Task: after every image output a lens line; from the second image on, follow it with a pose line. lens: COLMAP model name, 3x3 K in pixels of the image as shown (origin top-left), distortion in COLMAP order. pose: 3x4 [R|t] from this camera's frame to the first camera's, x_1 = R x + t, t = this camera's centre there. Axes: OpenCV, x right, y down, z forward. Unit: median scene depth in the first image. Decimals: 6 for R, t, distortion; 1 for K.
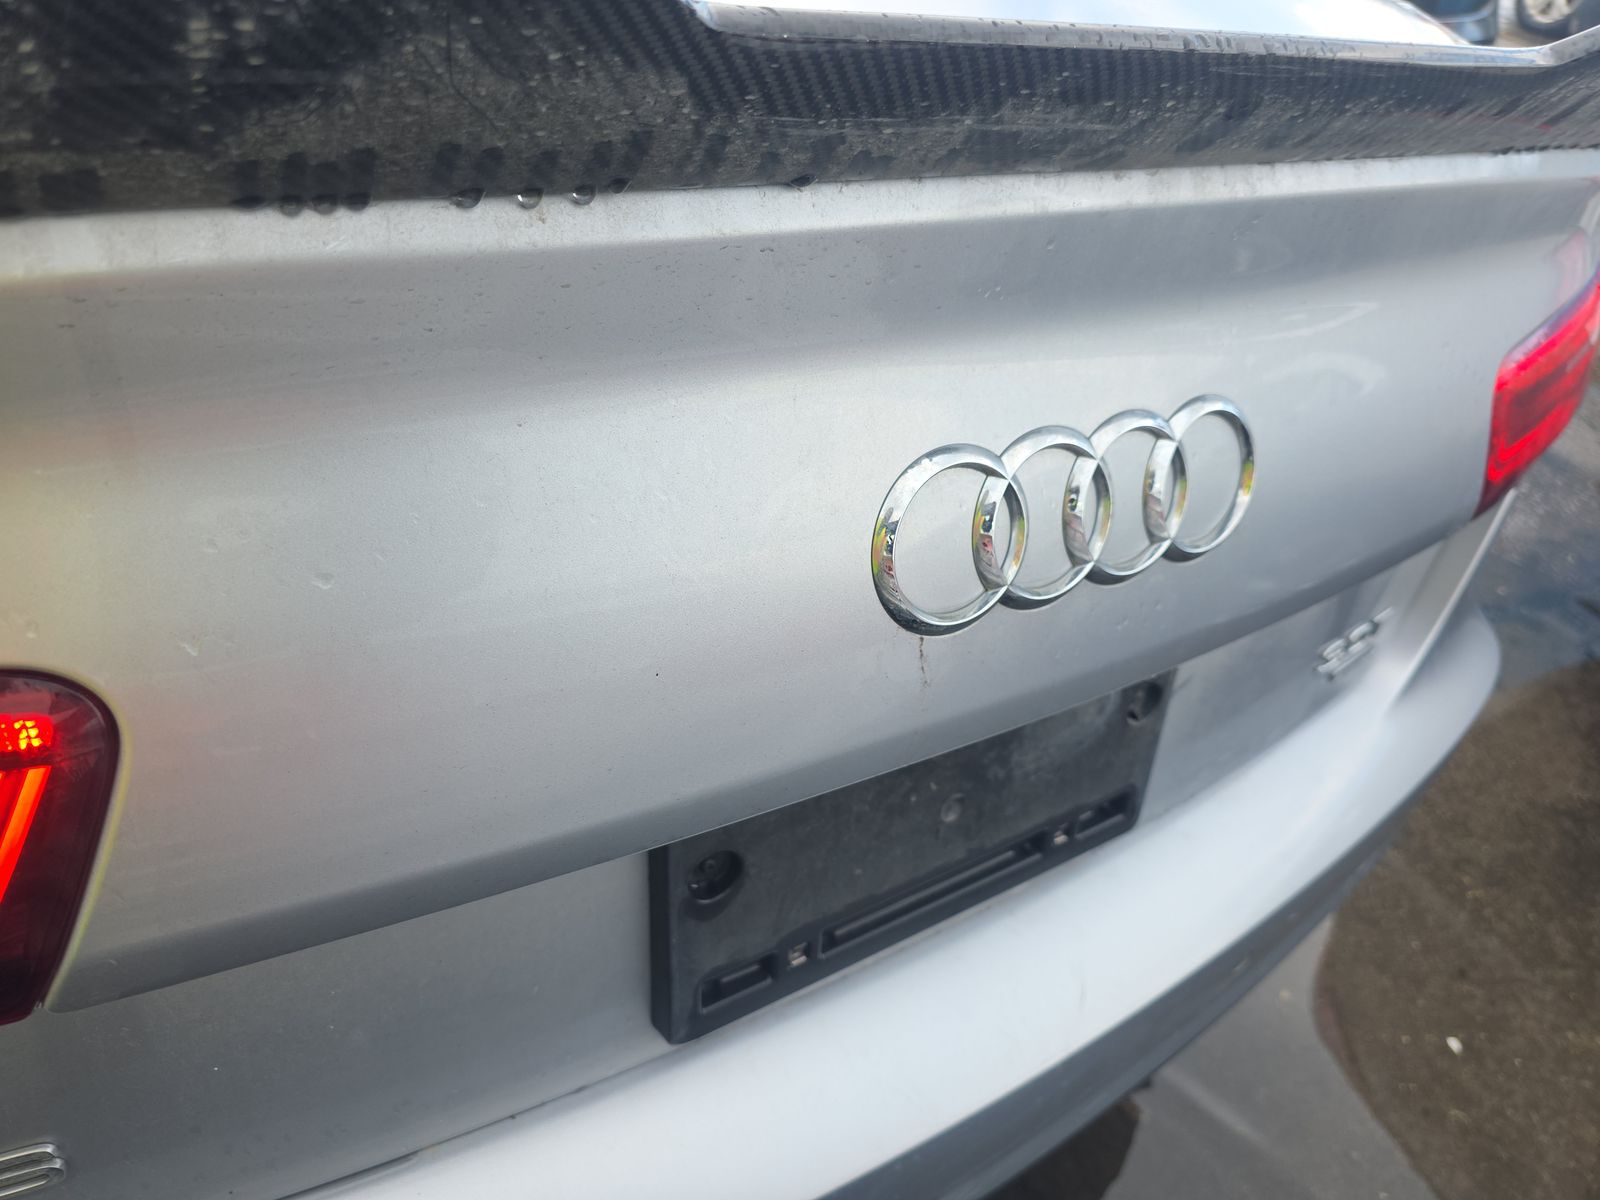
lens RADIAL K [[1089.0, 0, 792.7], [0, 1089.0, 608.5], [0, 0, 1]] dist [0.067327, -0.085931]
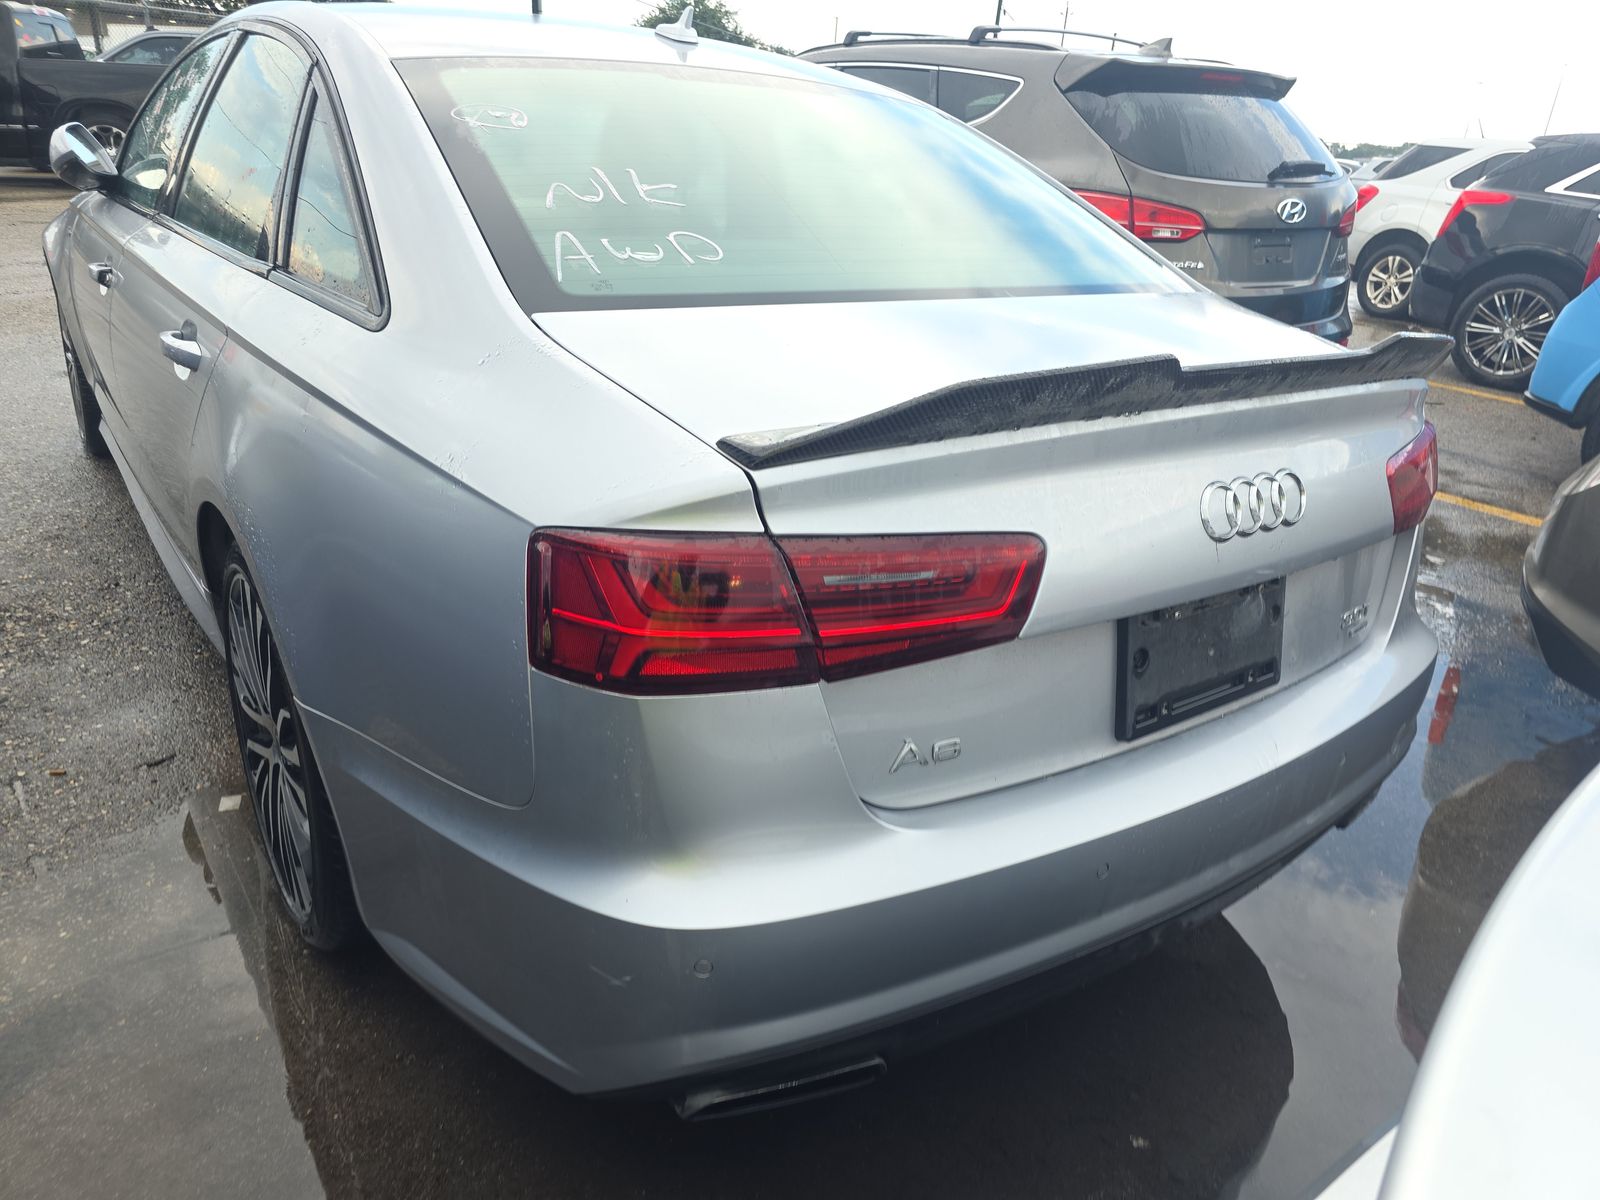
lens RADIAL K [[1074.0, 0, 751.1], [0, 1074.0, 622.1], [0, 0, 1]] dist [0.067623, -0.066321]
pose [[0.993446, -0.114177, 0.005323, -0.996899], [0.111484, 0.957626, -0.265564, 0.736613], [0.025224, 0.264417, 0.964078, -1.566722]]
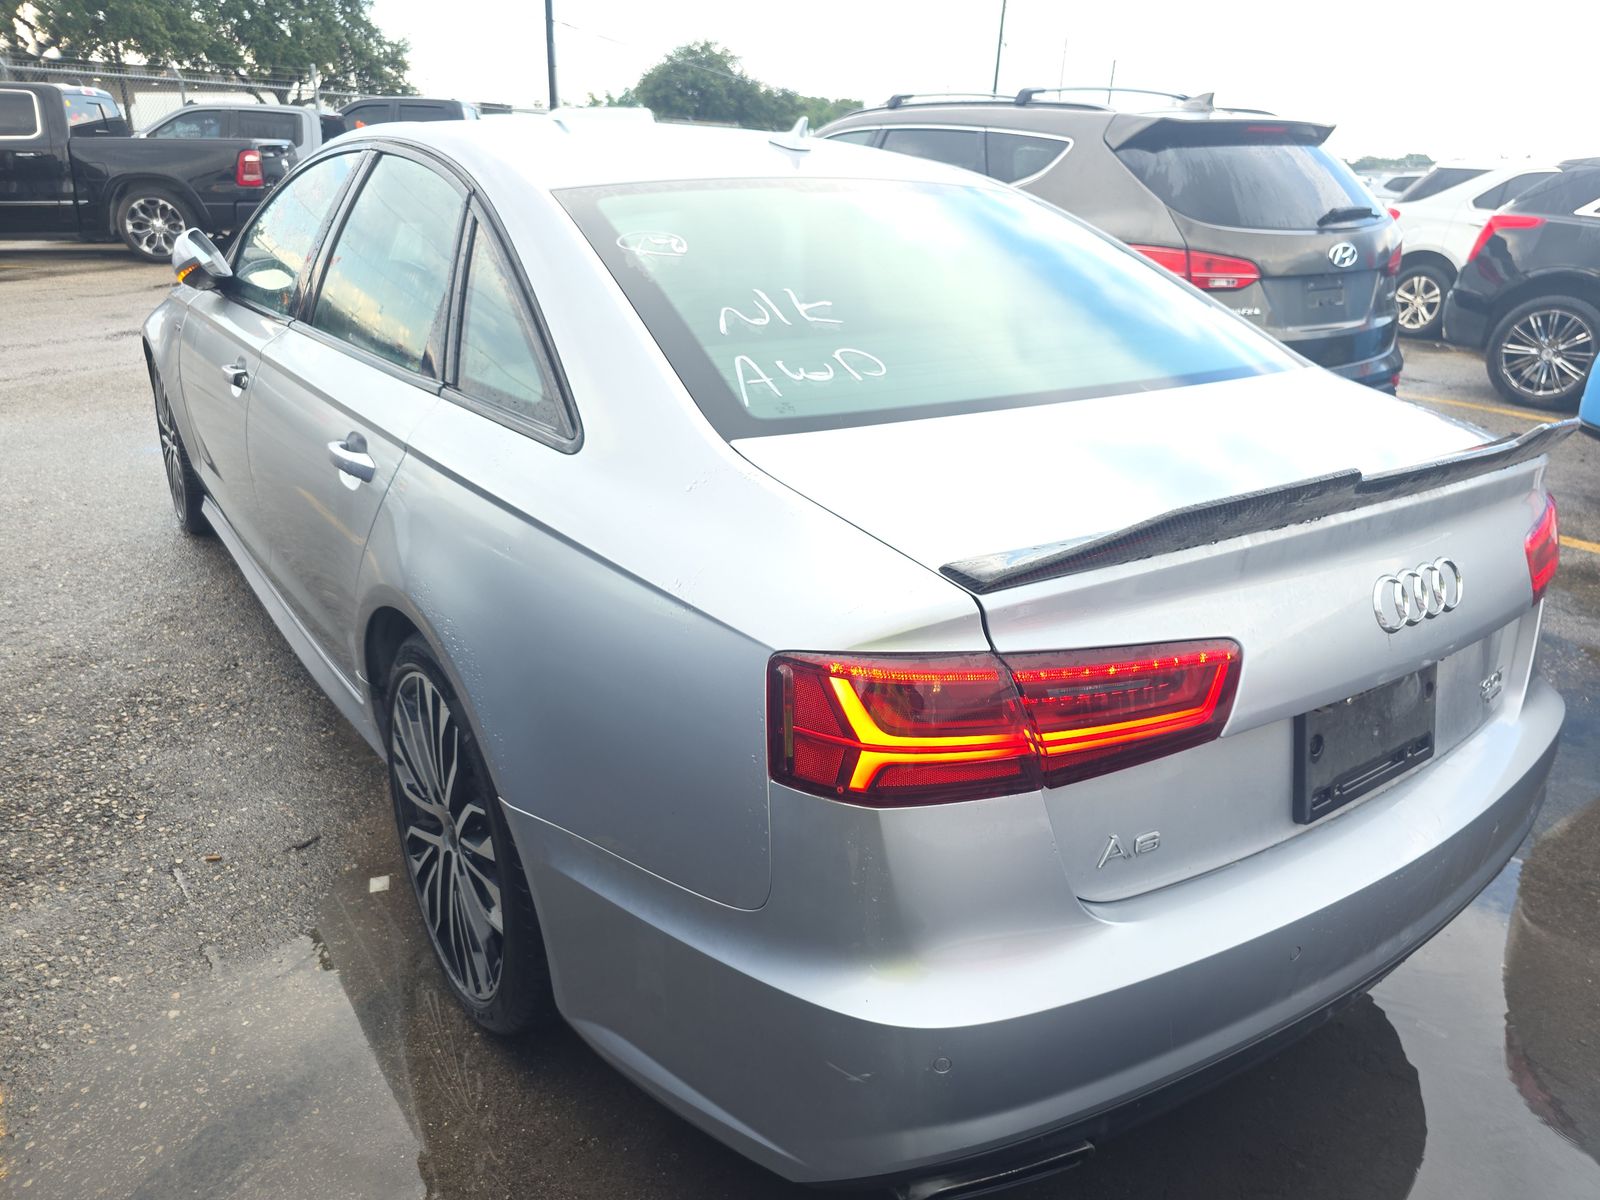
lens RADIAL K [[1086.7, 0, 732.8], [0, 1086.7, 598.0], [0, 0, 1]] dist [0.071799, -0.072020]
pose [[0.989676, -0.143084, -0.008274, -1.427099], [0.133459, 0.941073, -0.310757, 0.553786], [0.052251, 0.306445, 0.950453, -1.818190]]
